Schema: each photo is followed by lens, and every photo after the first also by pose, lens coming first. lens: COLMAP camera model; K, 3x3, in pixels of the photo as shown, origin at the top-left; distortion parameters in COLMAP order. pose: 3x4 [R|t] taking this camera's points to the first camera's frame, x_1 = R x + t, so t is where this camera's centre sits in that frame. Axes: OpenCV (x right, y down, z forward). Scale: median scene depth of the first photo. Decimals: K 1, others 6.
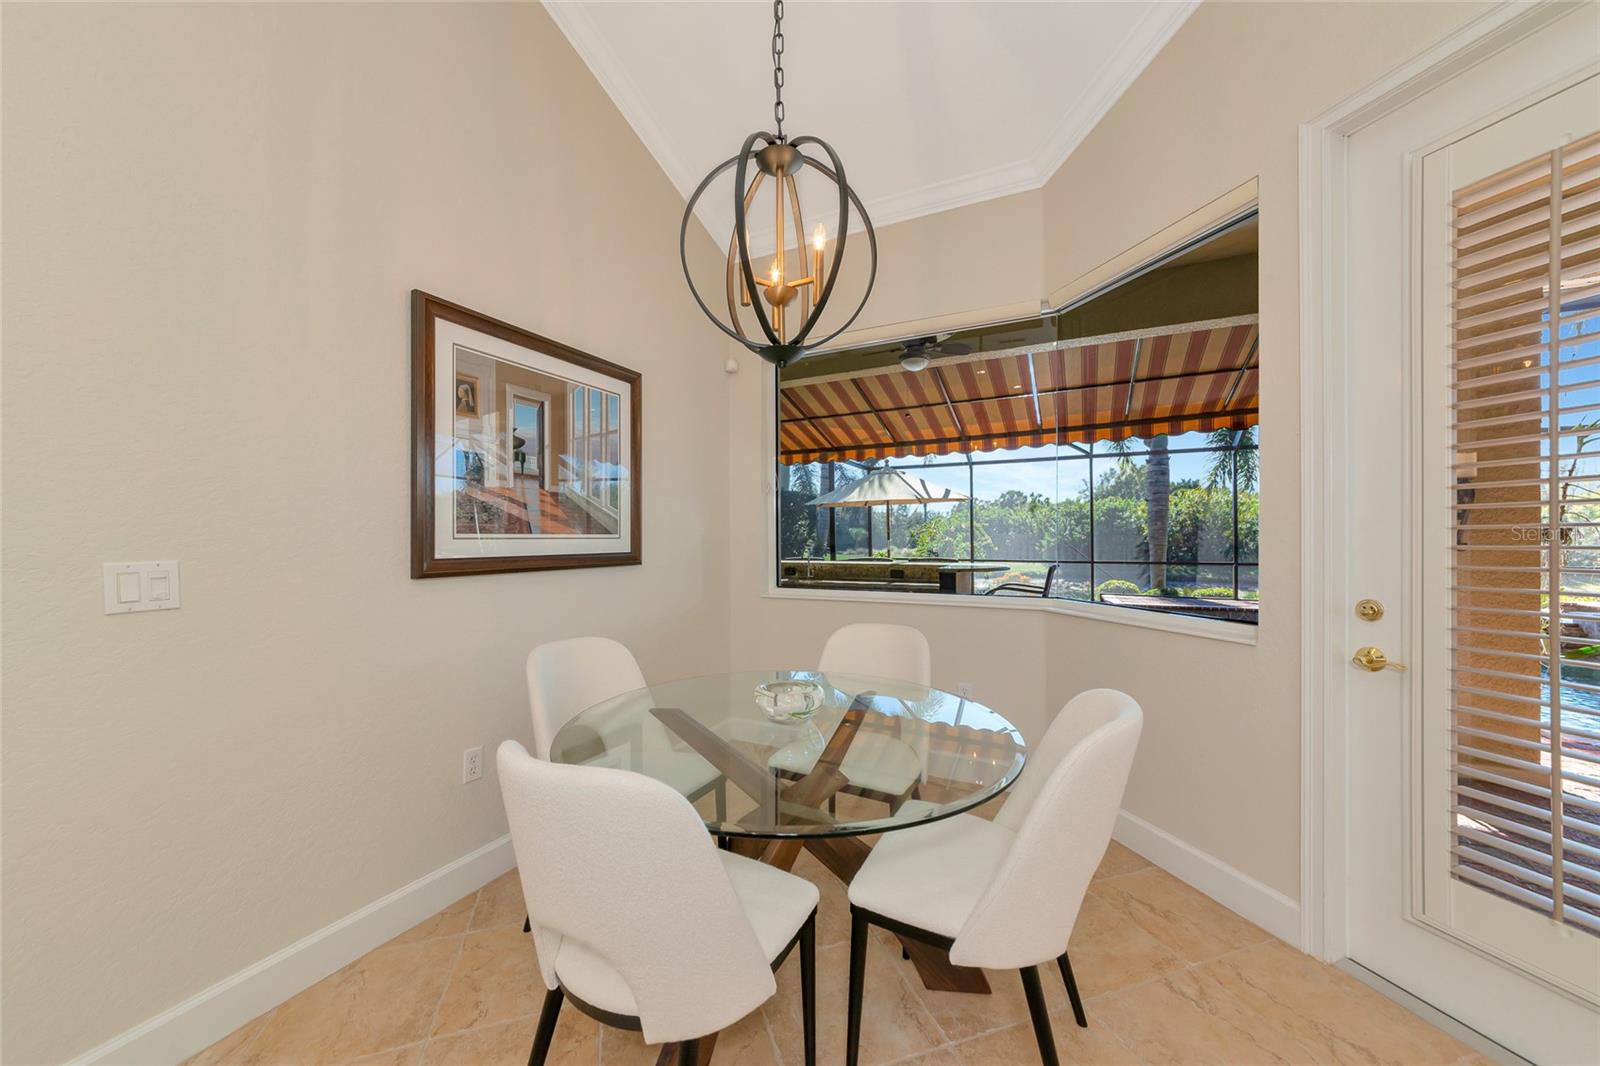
lens RADIAL K [[565.1, 0, 785.5], [0, 565.1, 541.4], [0, 0, 1]] dist [-0.001161, -0.000124]
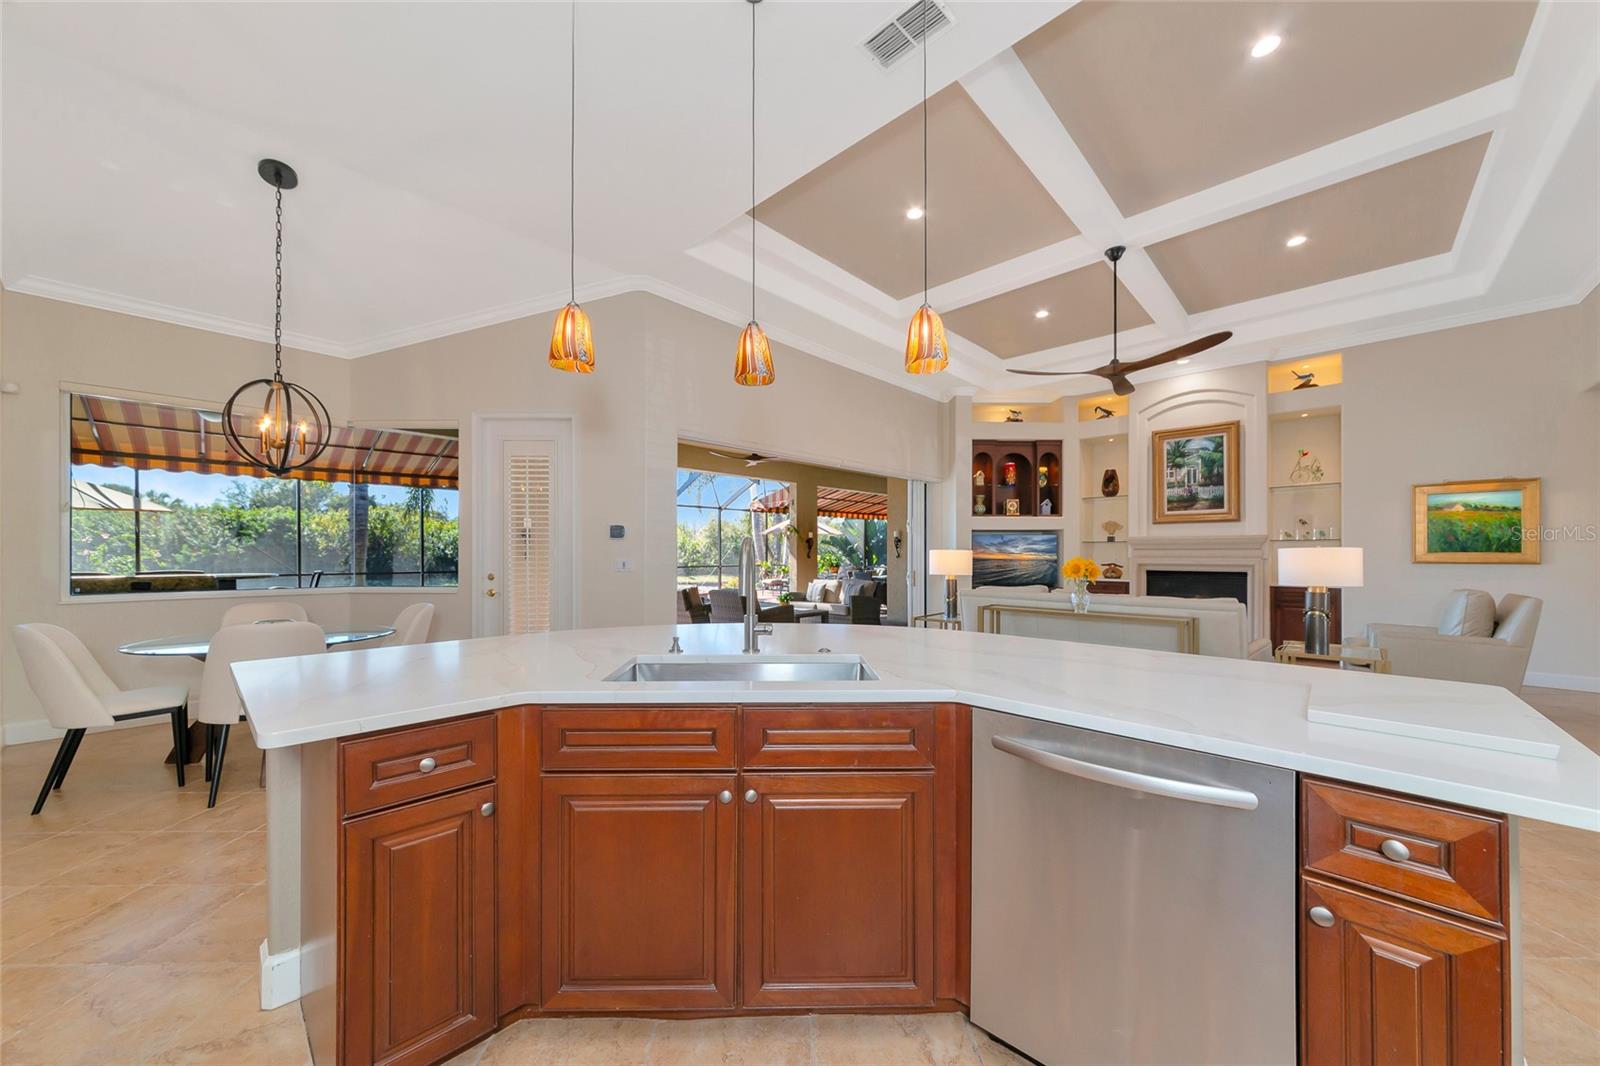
lens RADIAL K [[569.4, 0, 792.7], [0, 569.4, 551.9], [0, 0, 1]] dist [-0.001702, 0.000022]
pose [[0.294939, 0.007100, 0.955490, -0.863693], [0.000012, 0.999972, -0.007434, 0.003881], [-0.955516, 0.002204, 0.294930, -0.889773]]
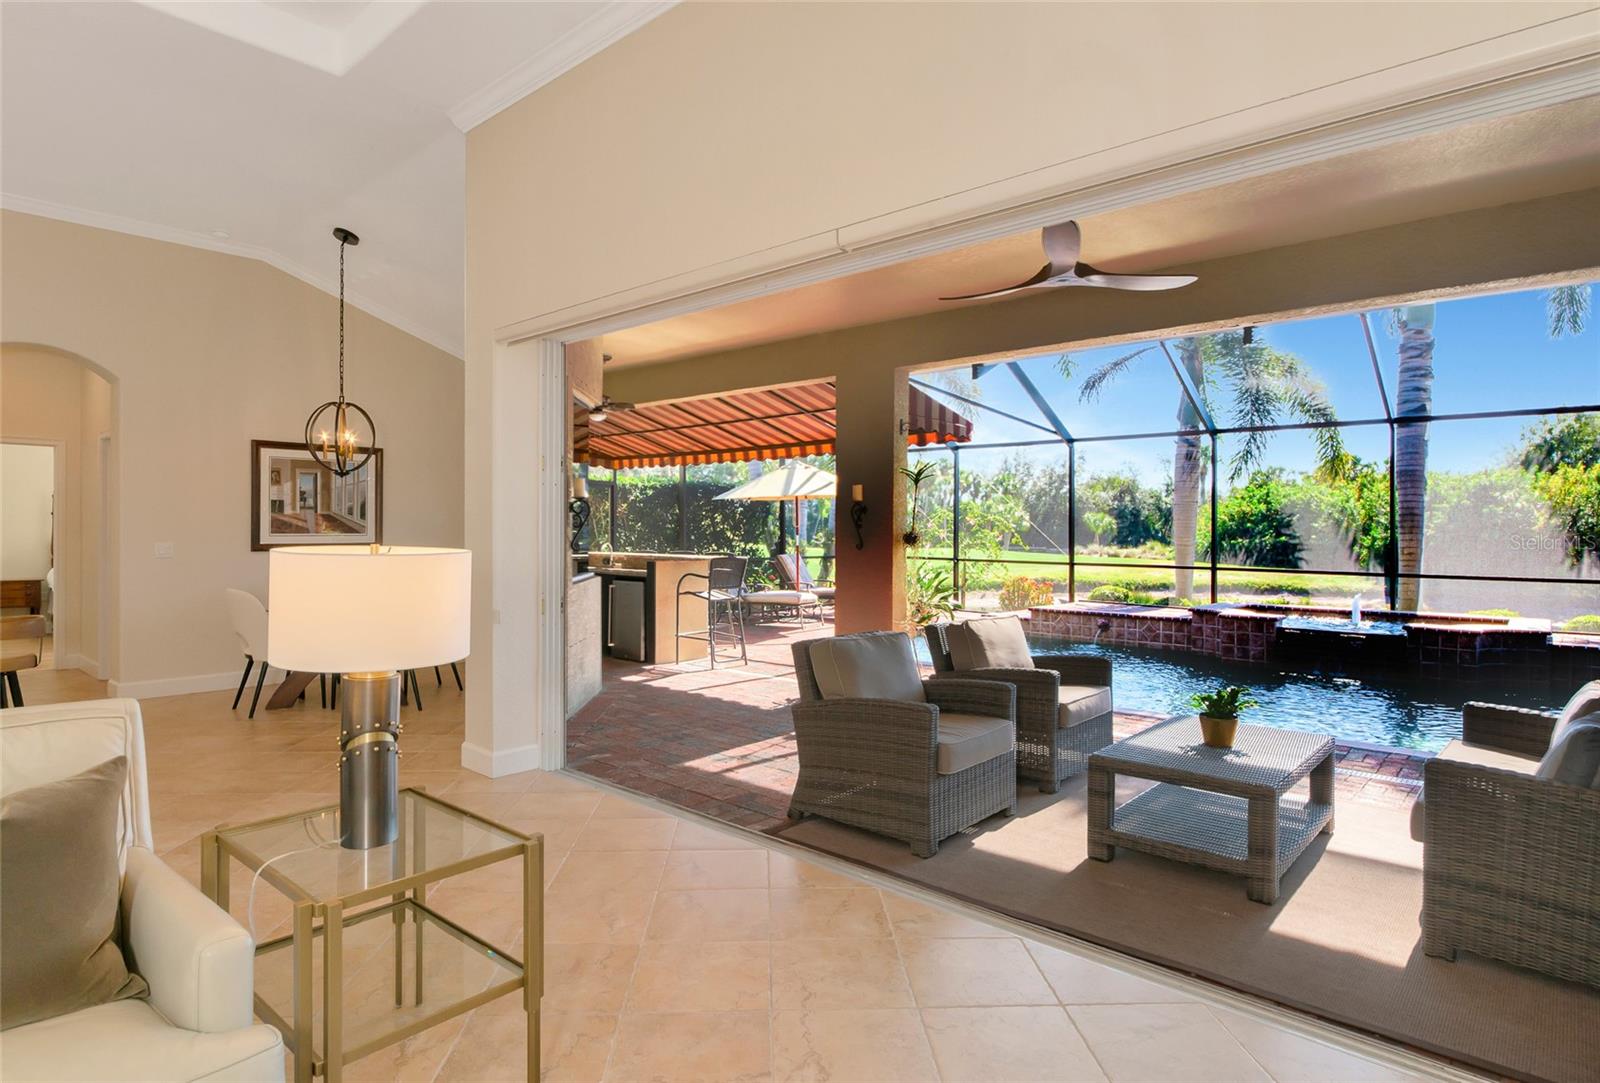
lens RADIAL K [[866.7, 0, 810.2], [0, 866.7, 532.2], [0, 0, 1]] dist [-0.001074, -0.002066]
pose [[0.968538, 0.011335, -0.248606, 1.875783], [-0.011029, 0.999936, 0.002626, -0.040268], [0.248620, 0.000198, 0.968601, -1.470649]]
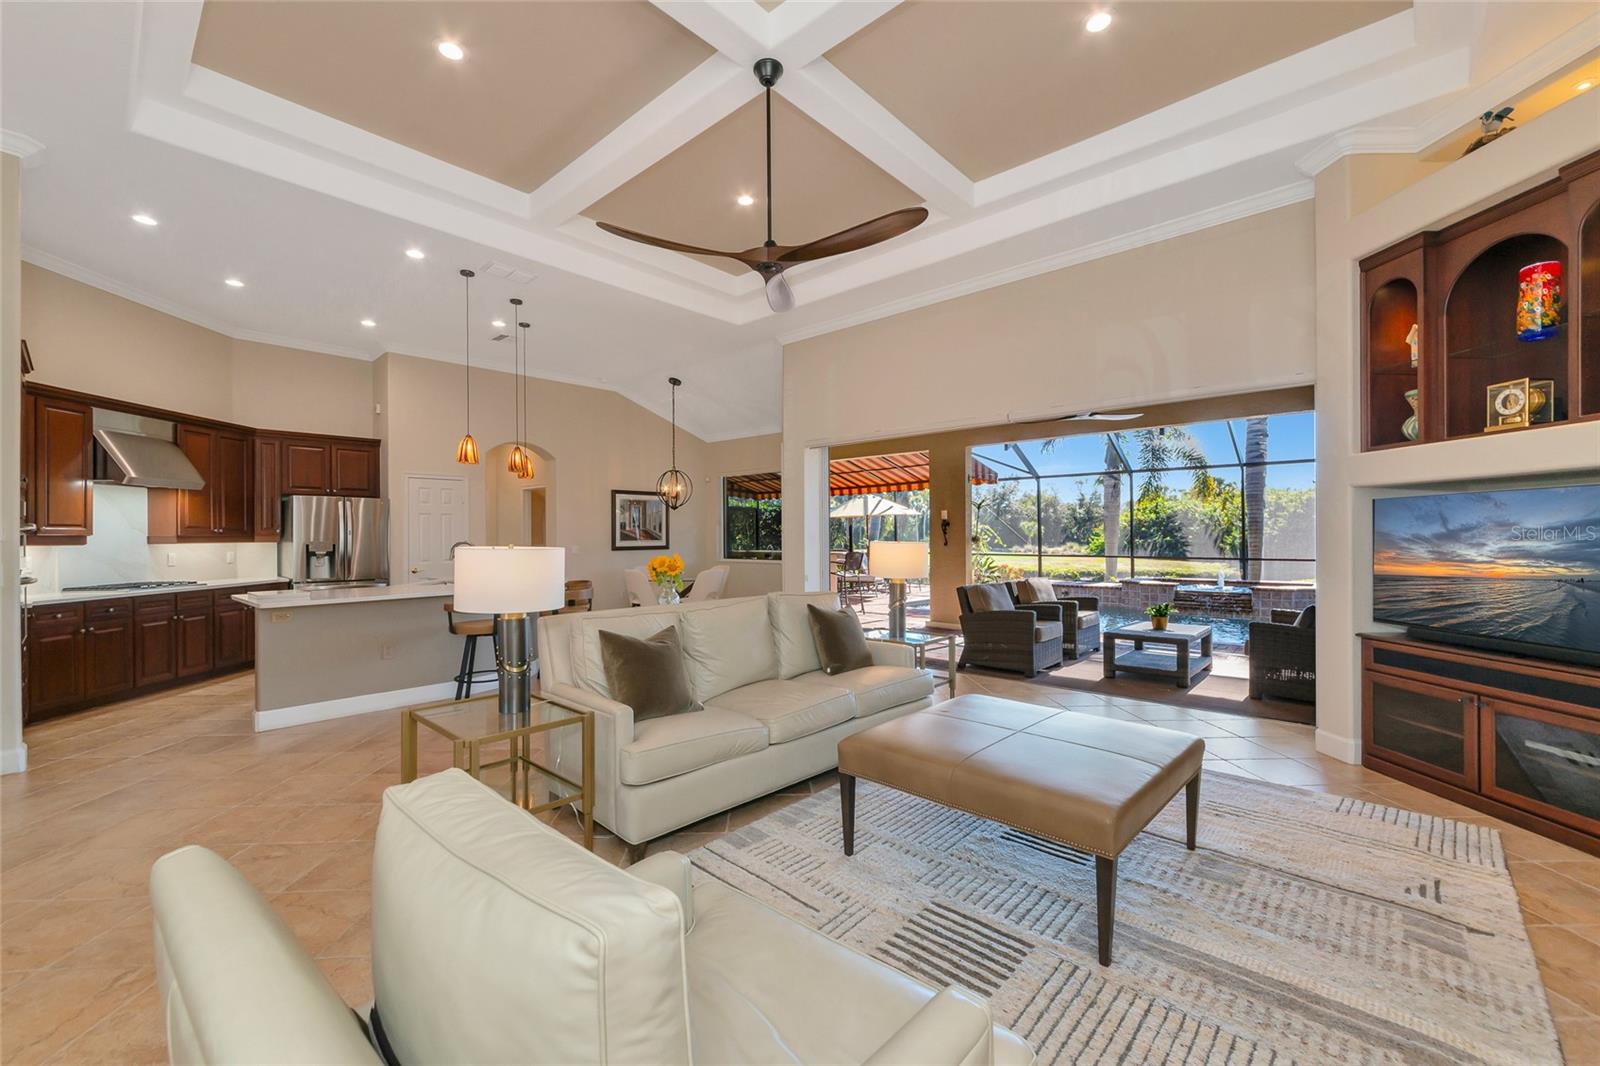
lens RADIAL K [[650.9, 0, 800.0], [0, 650.9, 533.0], [0, 0, 1]] dist [0.000472, -0.000059]
pose [[0.965499, -0.002345, -0.260398, 1.524430], [0.000904, 0.999984, -0.005656, -0.033048], [0.260407, 0.005226, 0.965485, -2.571662]]
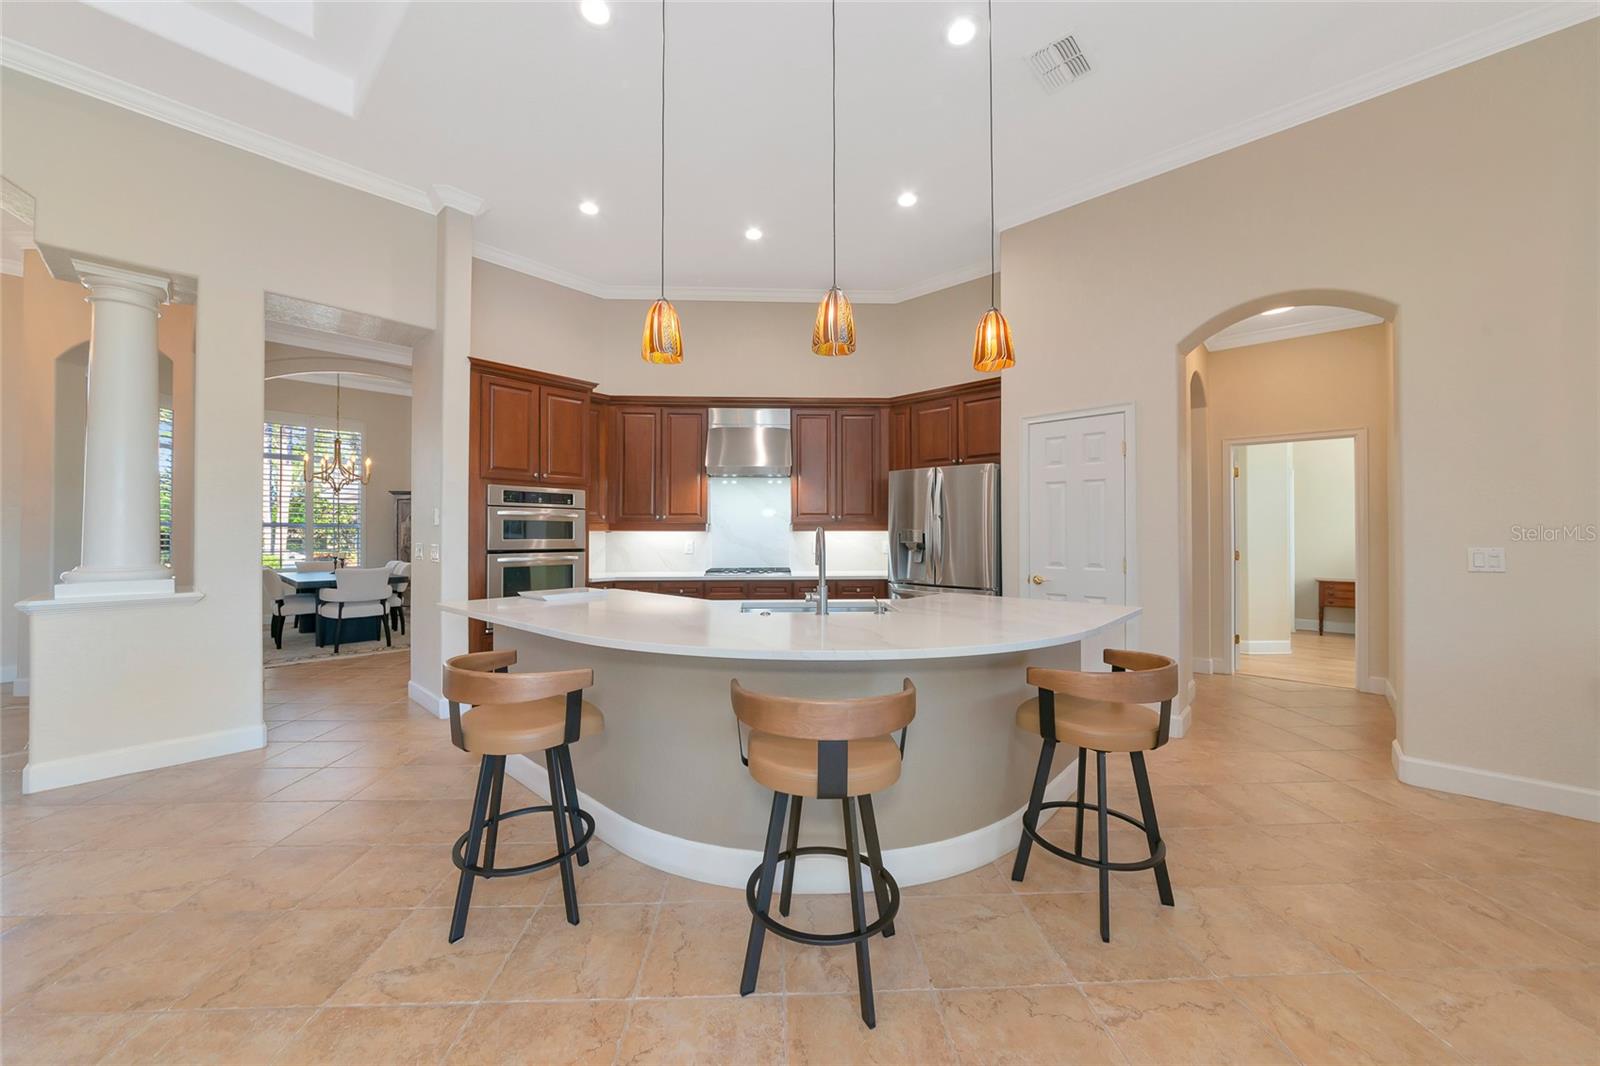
lens RADIAL K [[578.4, 0, 797.4], [0, 578.4, 530.2], [0, 0, 1]] dist [0.000591, 0.000098]
pose [[-0.258981, -0.000733, -0.965882, 0.752378], [-0.000779, 1.000000, -0.000550, -0.012885], [0.965882, 0.000610, -0.258981, -0.430934]]
